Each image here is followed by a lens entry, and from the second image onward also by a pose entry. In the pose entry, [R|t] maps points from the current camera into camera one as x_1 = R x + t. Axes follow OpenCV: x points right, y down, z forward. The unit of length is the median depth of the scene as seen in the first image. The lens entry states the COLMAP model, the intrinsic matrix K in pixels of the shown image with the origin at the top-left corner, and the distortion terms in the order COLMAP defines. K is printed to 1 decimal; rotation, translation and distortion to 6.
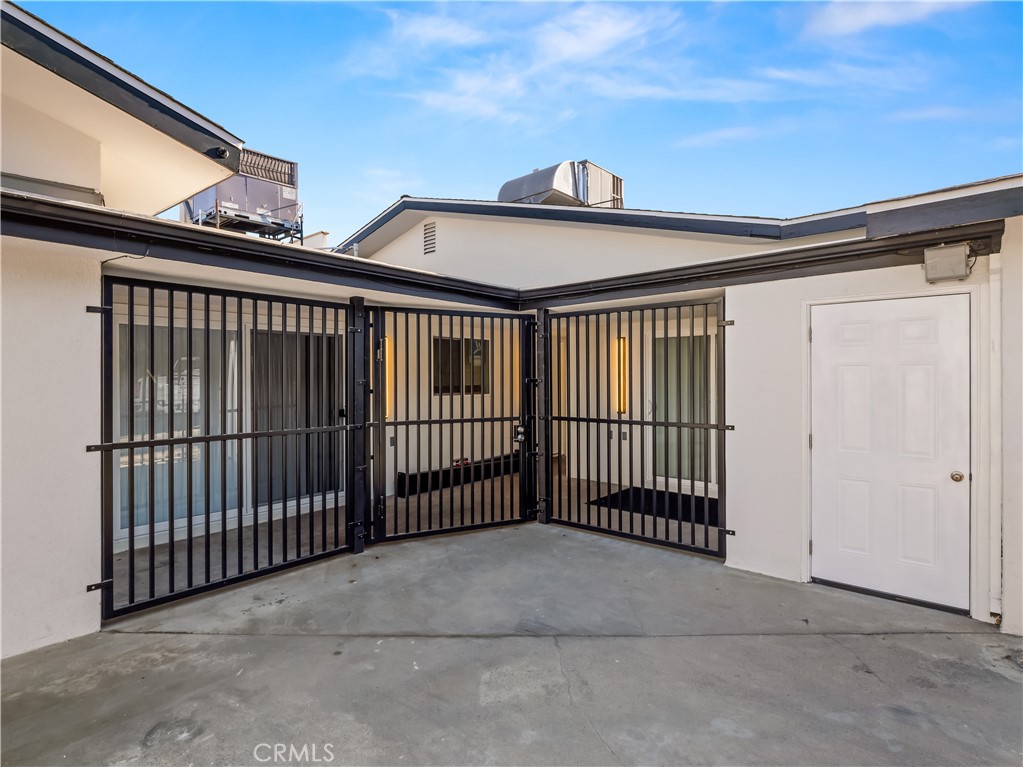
lens RADIAL K [[539.9, 0, 503.9], [0, 539.9, 377.1], [0, 0, 1]] dist [-0.018298, -0.000024]
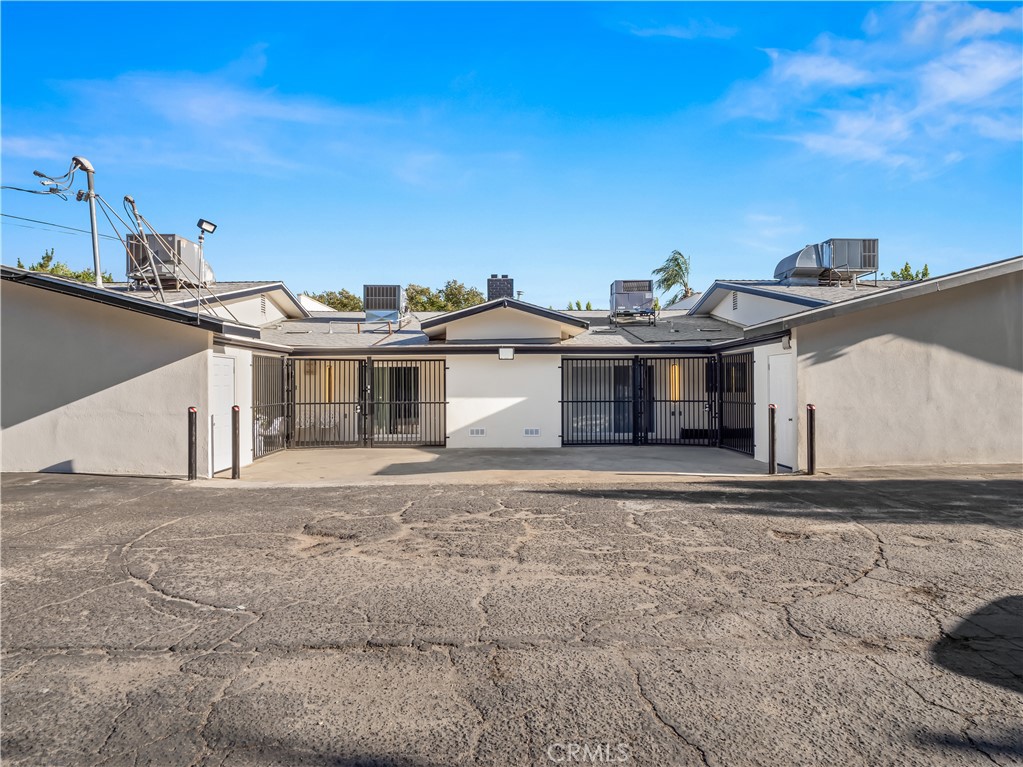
lens RADIAL K [[563.8, 0, 506.3], [0, 563.8, 383.3], [0, 0, 1]] dist [0.003570, 0.000584]
pose [[0.665381, -0.002627, -0.746499, 1.289429], [0.001233, 0.999996, -0.002420, 0.002908], [0.746503, 0.000690, 0.665382, -1.287194]]
